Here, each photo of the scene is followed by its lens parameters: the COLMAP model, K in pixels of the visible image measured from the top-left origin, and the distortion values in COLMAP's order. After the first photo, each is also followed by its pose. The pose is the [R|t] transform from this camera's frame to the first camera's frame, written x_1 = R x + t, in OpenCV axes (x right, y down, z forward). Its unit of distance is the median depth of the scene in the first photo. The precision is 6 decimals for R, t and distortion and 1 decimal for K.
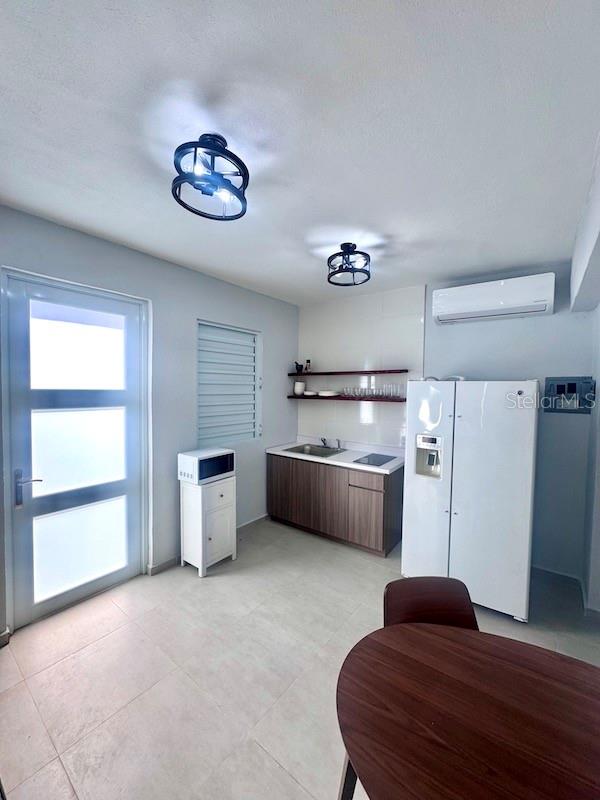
lens RADIAL K [[318.7, 0, 300.0], [0, 318.7, 402.8], [0, 0, 1]] dist [-0.000928, 0.000002]
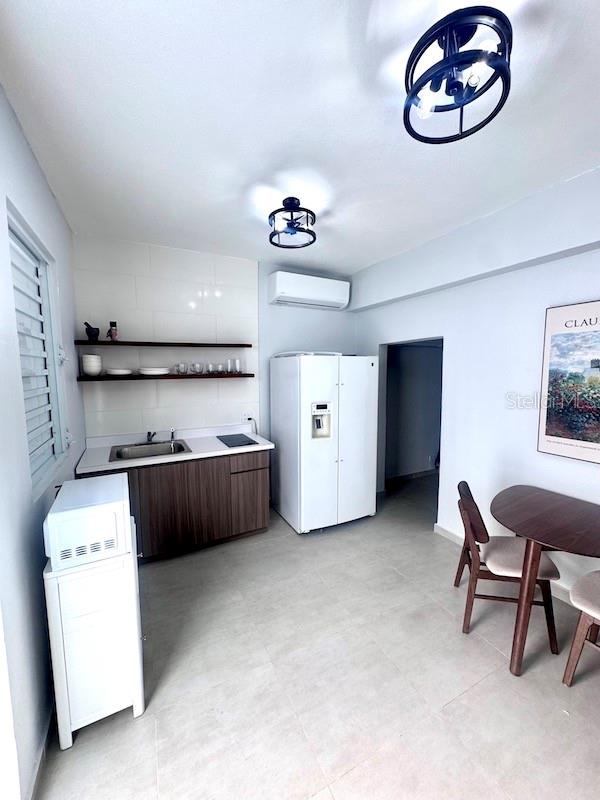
lens RADIAL K [[318.7, 0, 300.0], [0, 318.7, 402.8], [0, 0, 1]] dist [-0.000928, 0.000002]
pose [[0.433614, -0.110775, 0.894264, -0.609948], [0.053467, 0.993829, 0.097183, -0.013758], [-0.899511, 0.005673, 0.436861, 0.514489]]
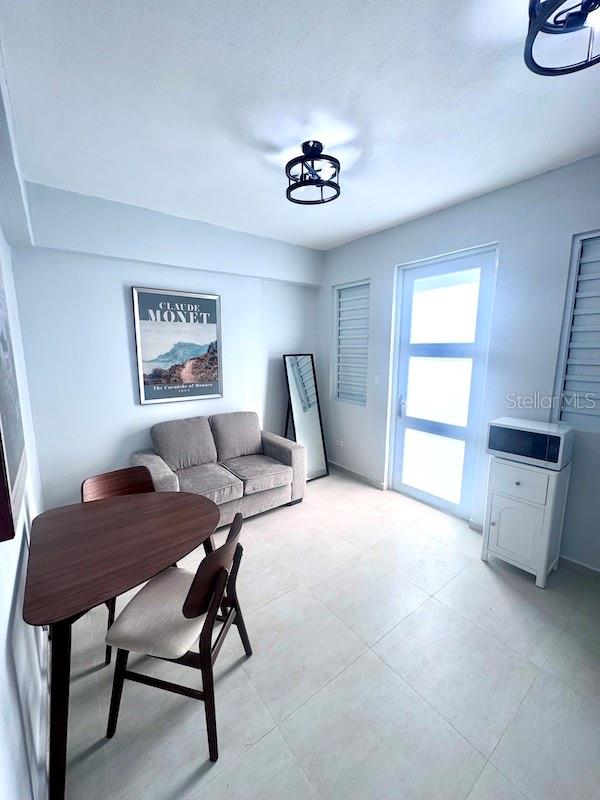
lens RADIAL K [[318.7, 0, 300.0], [0, 318.7, 402.8], [0, 0, 1]] dist [-0.000928, 0.000002]
pose [[-0.260324, 0.148276, -0.954068, 0.581987], [-0.055993, 0.984156, 0.168230, 0.009142], [0.963896, 0.097215, -0.247897, 0.689264]]
